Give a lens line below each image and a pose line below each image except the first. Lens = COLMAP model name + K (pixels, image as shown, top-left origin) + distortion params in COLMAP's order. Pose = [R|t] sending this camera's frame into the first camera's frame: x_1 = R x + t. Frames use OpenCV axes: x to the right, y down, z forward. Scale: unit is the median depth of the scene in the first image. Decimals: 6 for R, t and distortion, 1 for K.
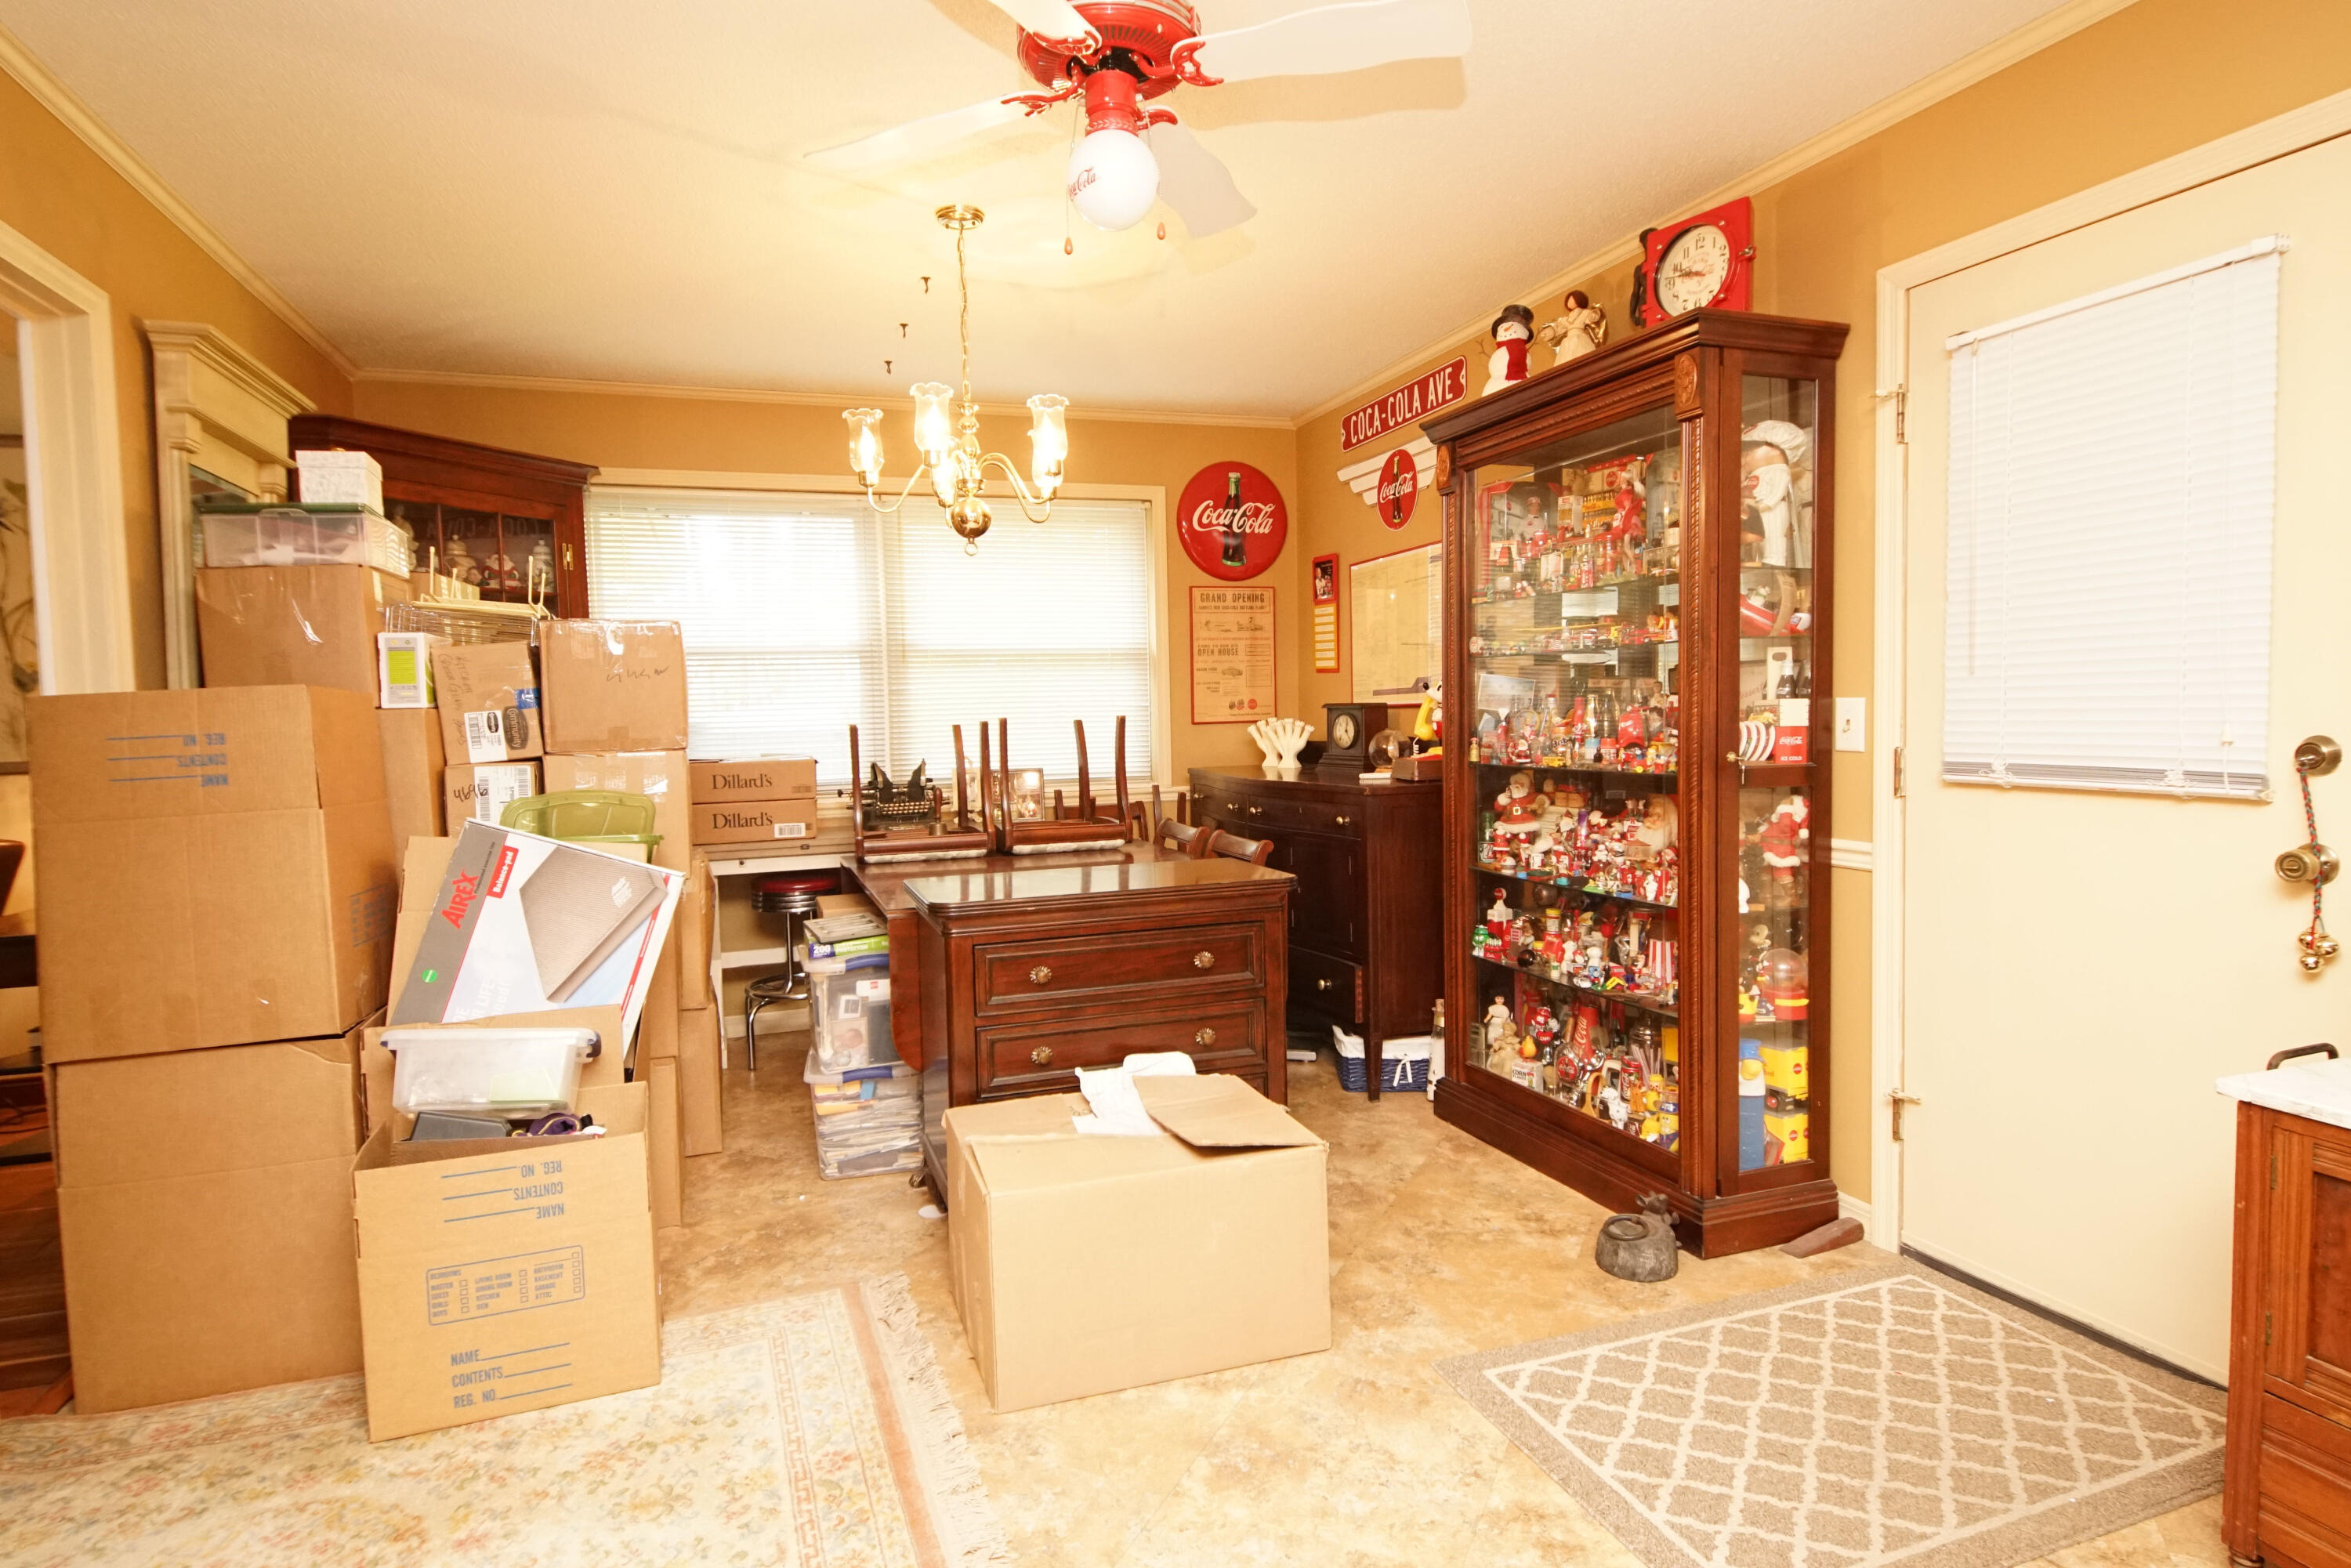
lens RADIAL K [[1259.2, 0, 1155.1], [0, 1259.2, 771.1], [0, 0, 1]] dist [0.044549, -0.043030]
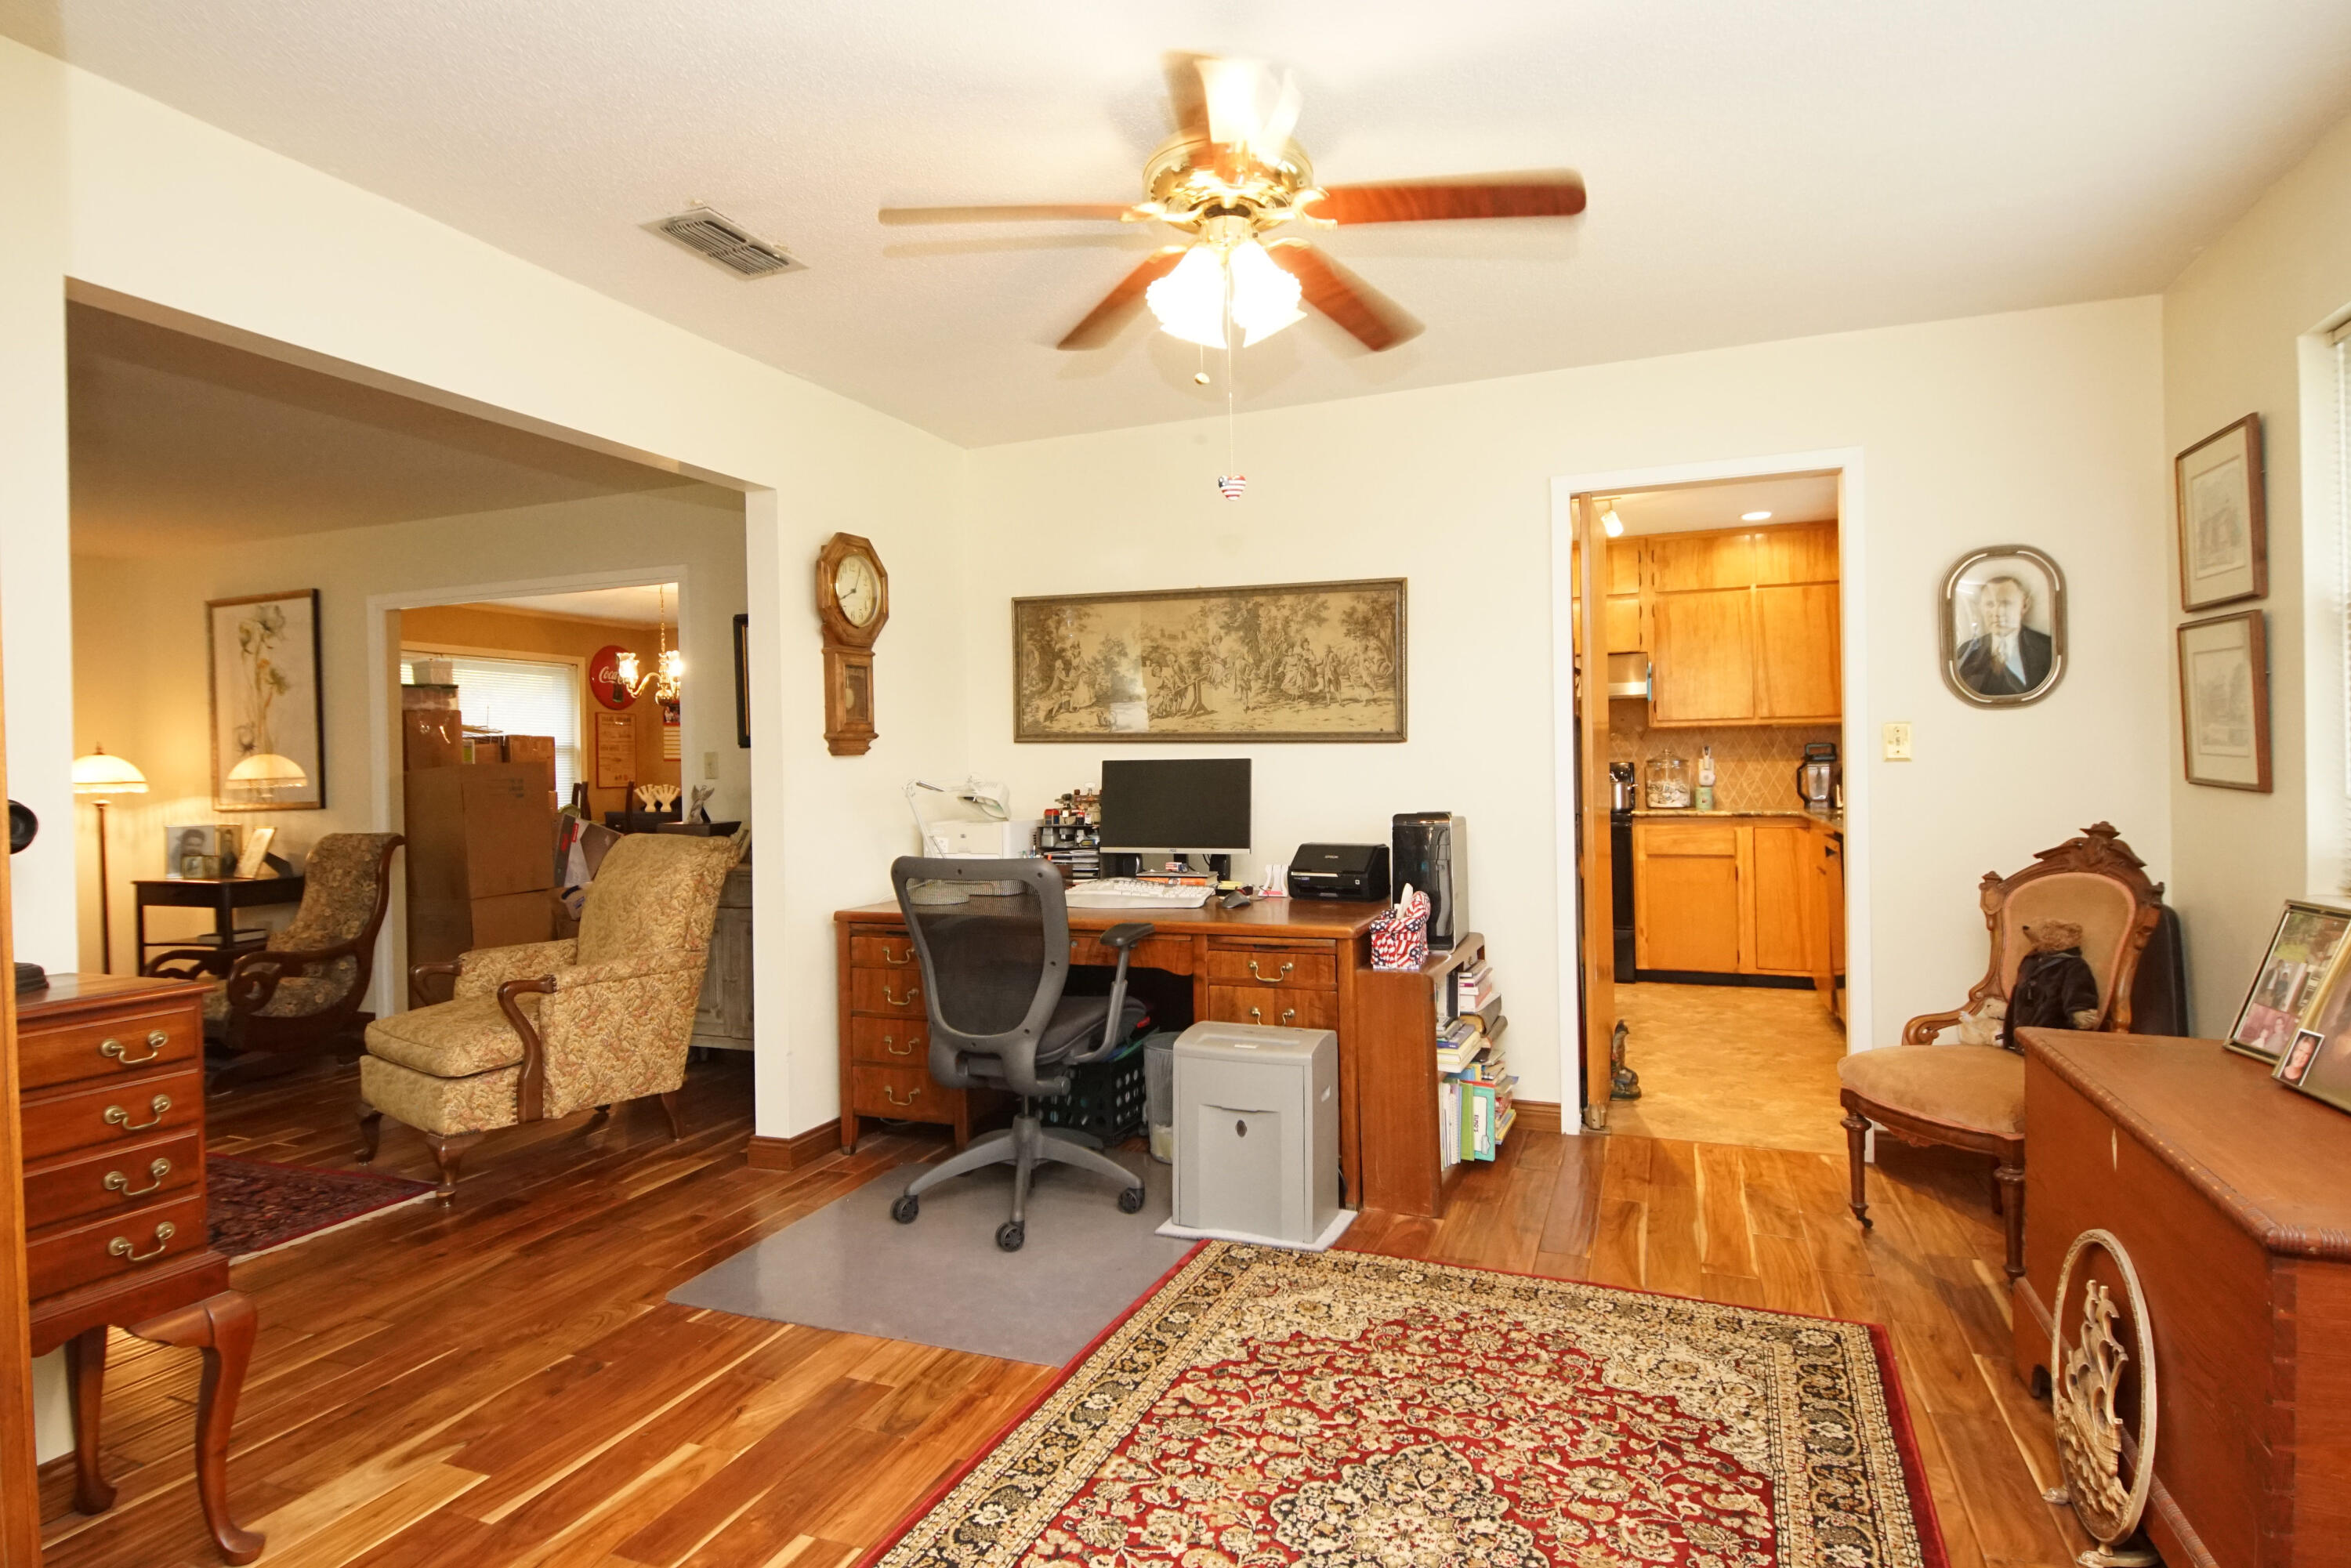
lens RADIAL K [[1259.2, 0, 1155.1], [0, 1259.2, 771.1], [0, 0, 1]] dist [0.044549, -0.043030]
pose [[0.656751, 0.011285, 0.754023, -1.127041], [0.043417, 0.997664, -0.052748, 0.093785], [-0.752856, 0.067380, 0.654727, -1.095794]]
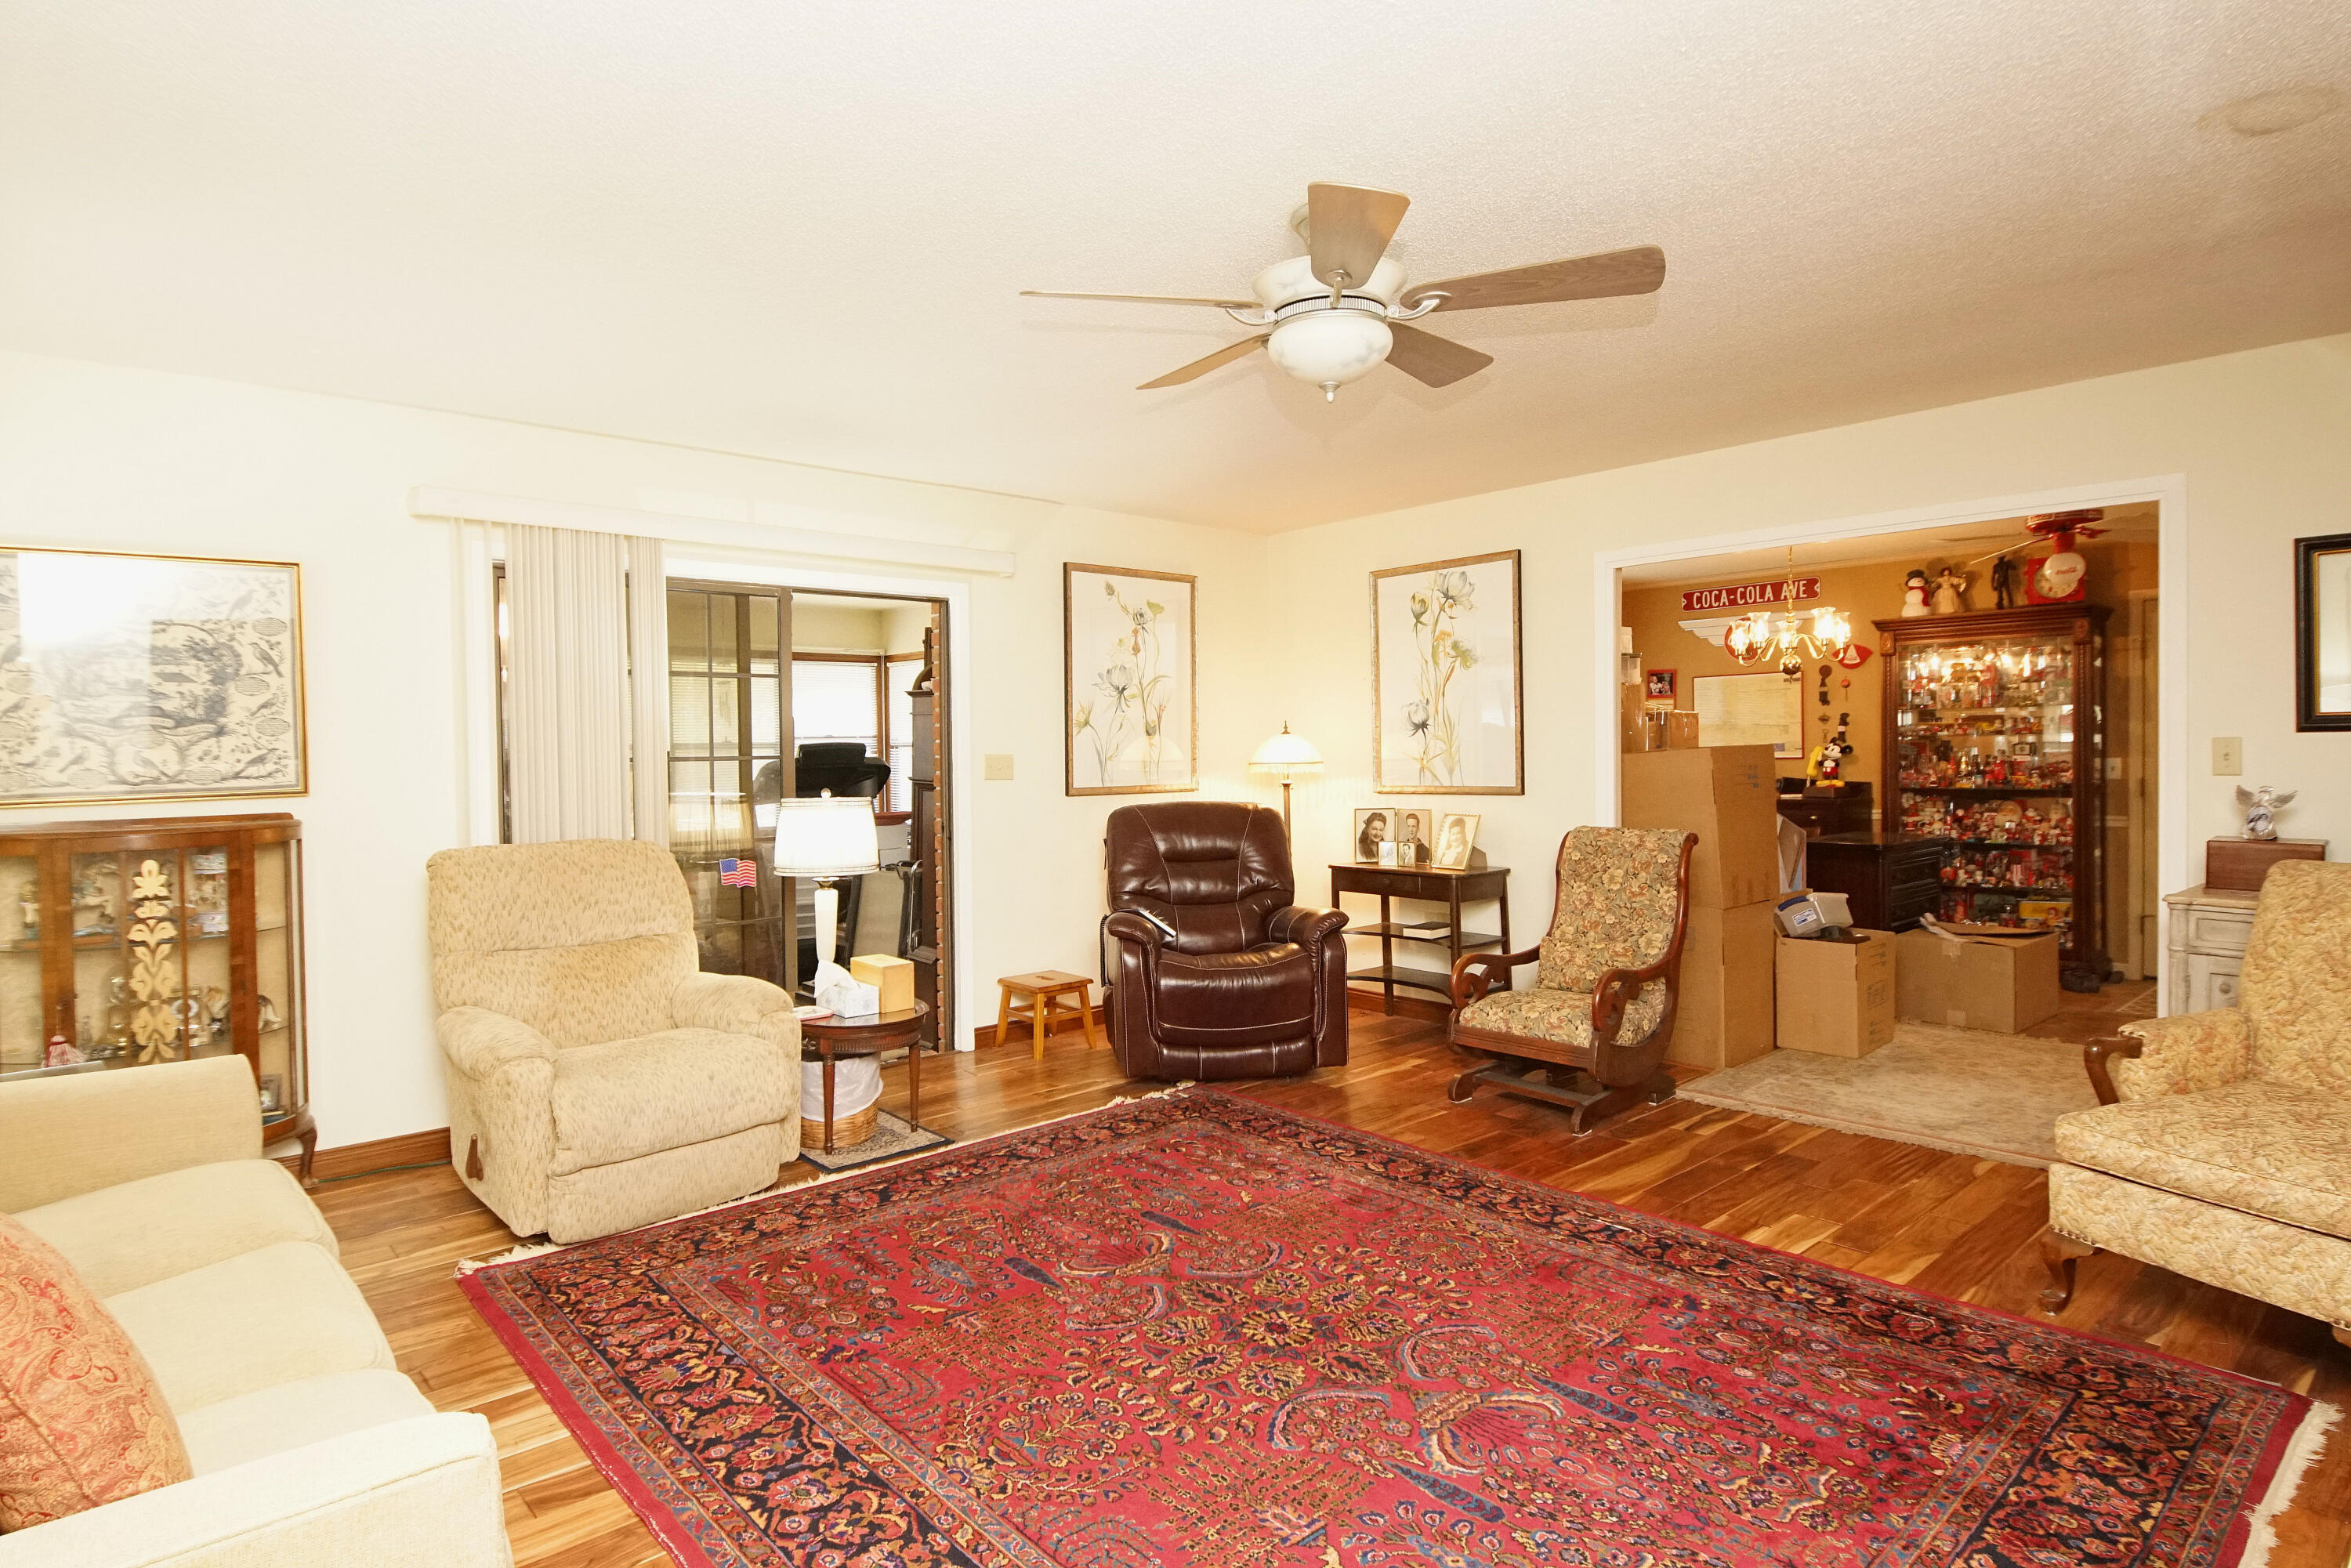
lens RADIAL K [[1259.2, 0, 1155.1], [0, 1259.2, 771.1], [0, 0, 1]] dist [0.044549, -0.043030]
pose [[0.923828, 0.007268, 0.382739, -1.539805], [0.008327, 0.999202, -0.039074, 0.036493], [-0.382717, 0.039285, 0.923030, -0.414318]]
